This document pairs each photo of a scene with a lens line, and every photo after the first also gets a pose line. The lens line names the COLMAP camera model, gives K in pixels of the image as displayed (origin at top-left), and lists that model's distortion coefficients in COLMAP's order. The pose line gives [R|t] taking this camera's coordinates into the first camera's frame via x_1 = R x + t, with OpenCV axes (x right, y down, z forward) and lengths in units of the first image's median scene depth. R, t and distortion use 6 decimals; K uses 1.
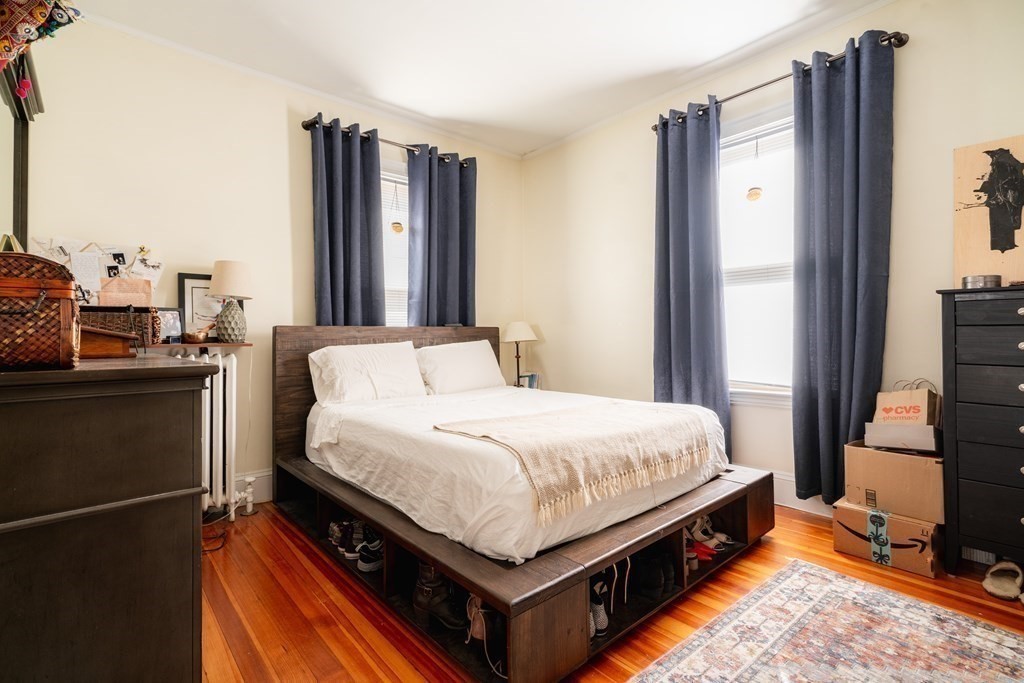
lens RADIAL K [[480.2, 0, 512.9], [0, 480.2, 323.3], [0, 0, 1]] dist [-0.000059, -0.000415]
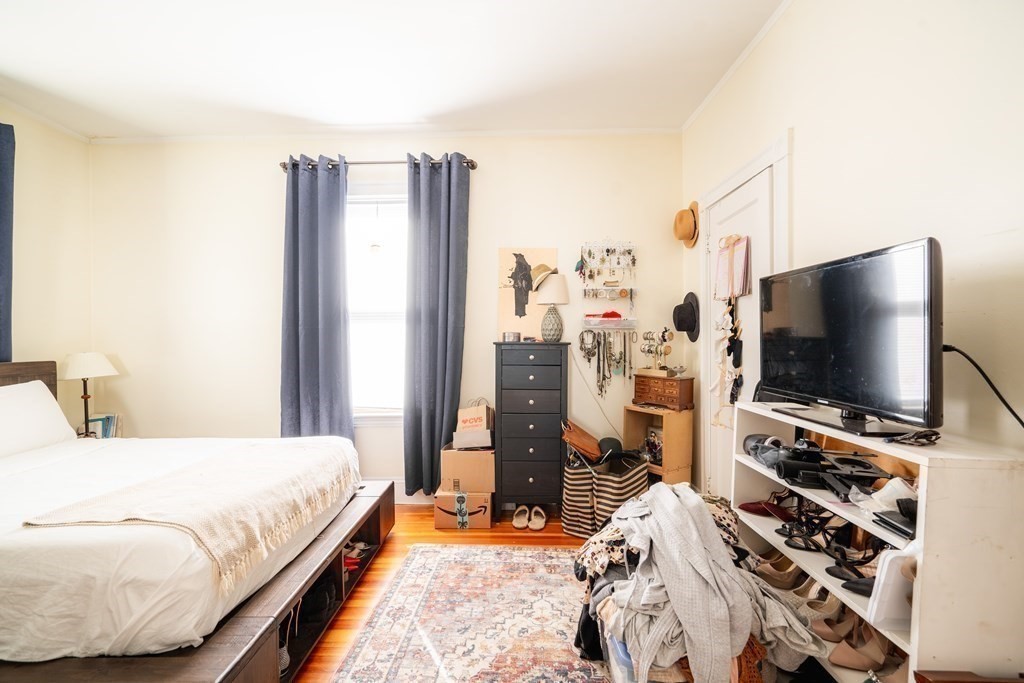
lens RADIAL K [[467.4, 0, 512.0], [0, 467.4, 341.5], [0, 0, 1]] dist [-0.001465, -0.000084]
pose [[0.667071, 0.001582, 0.744992, -0.200910], [-0.017527, 0.999754, 0.013570, -0.093806], [-0.744788, -0.022110, 0.666935, -0.049974]]
